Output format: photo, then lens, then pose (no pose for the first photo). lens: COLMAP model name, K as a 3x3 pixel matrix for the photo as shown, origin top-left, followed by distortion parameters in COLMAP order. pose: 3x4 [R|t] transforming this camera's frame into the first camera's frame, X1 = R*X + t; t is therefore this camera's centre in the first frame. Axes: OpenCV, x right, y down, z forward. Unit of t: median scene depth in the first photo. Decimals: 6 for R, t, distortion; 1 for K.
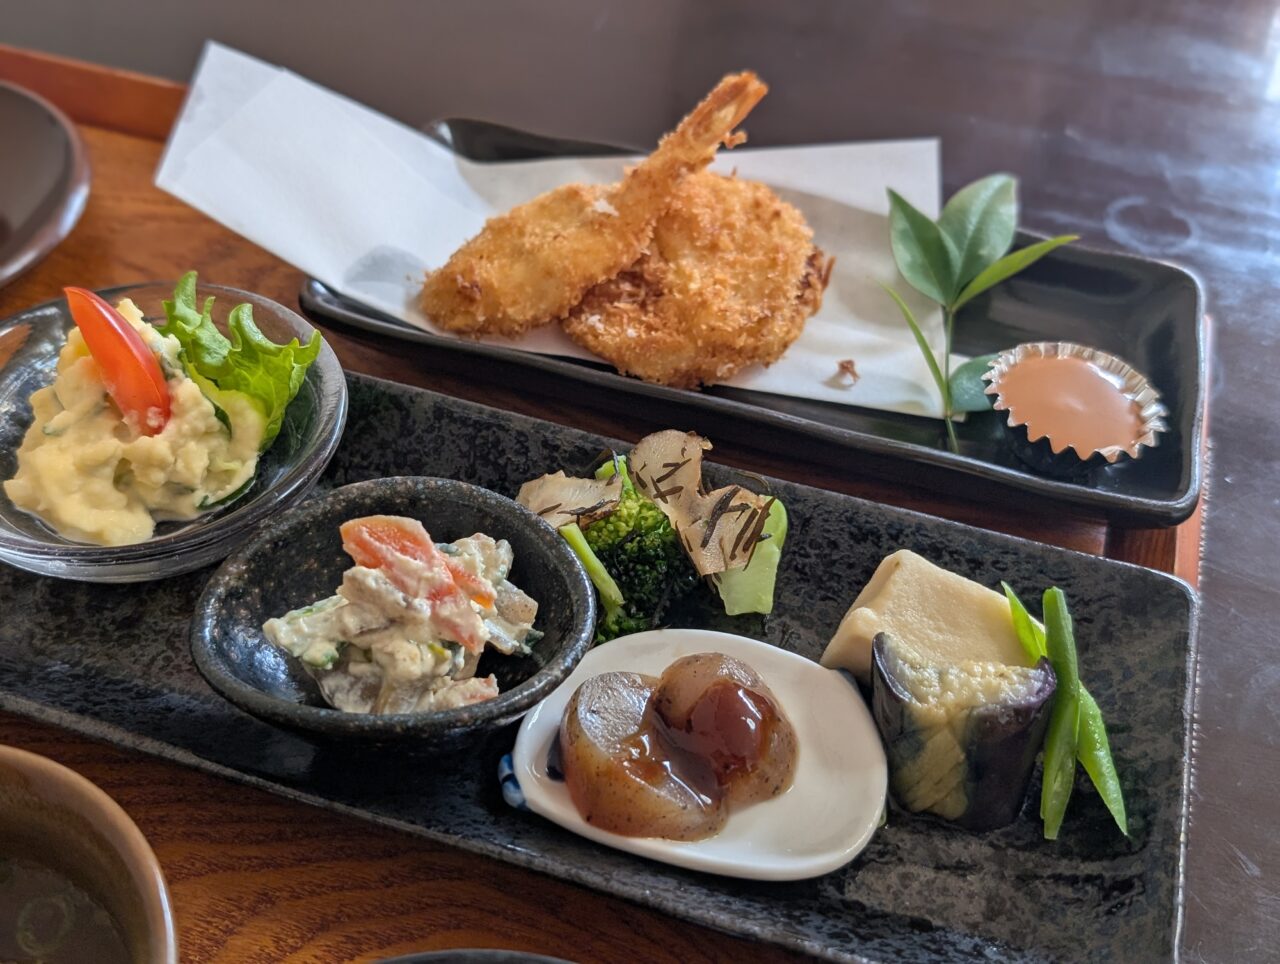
lens RADIAL K [[1389.1, 0, 620.8], [0, 1389.1, 483.6], [0, 0, 1]] dist [0.154986, -0.626472]
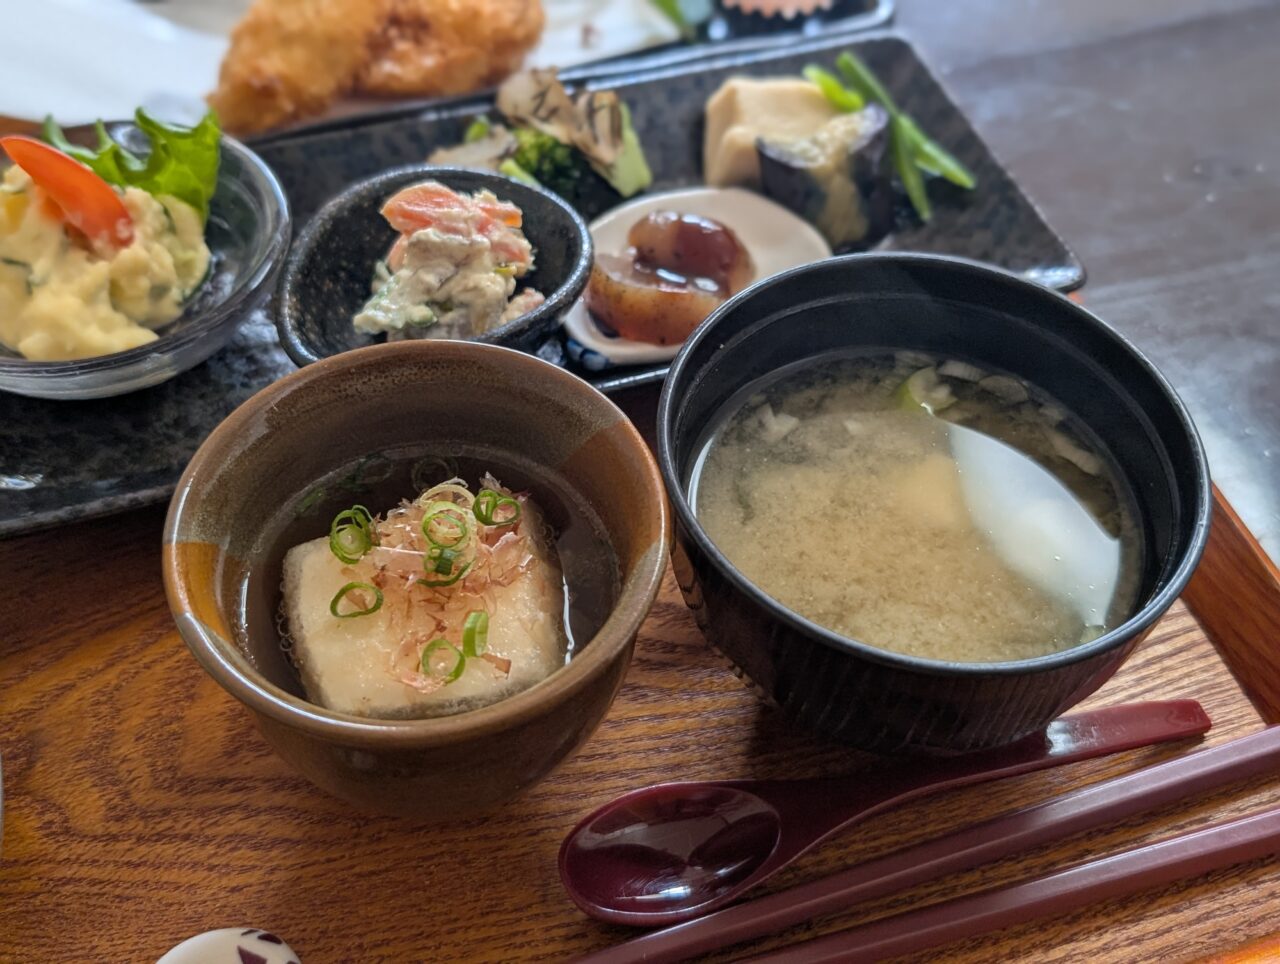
lens RADIAL K [[1389.1, 0, 620.8], [0, 1389.1, 483.6], [0, 0, 1]] dist [0.154986, -0.626472]
pose [[0.806910, -0.471157, 0.356241, -0.483758], [0.434808, 0.882010, 0.181659, 0.092111], [-0.399798, 0.008314, 0.916566, -0.119325]]
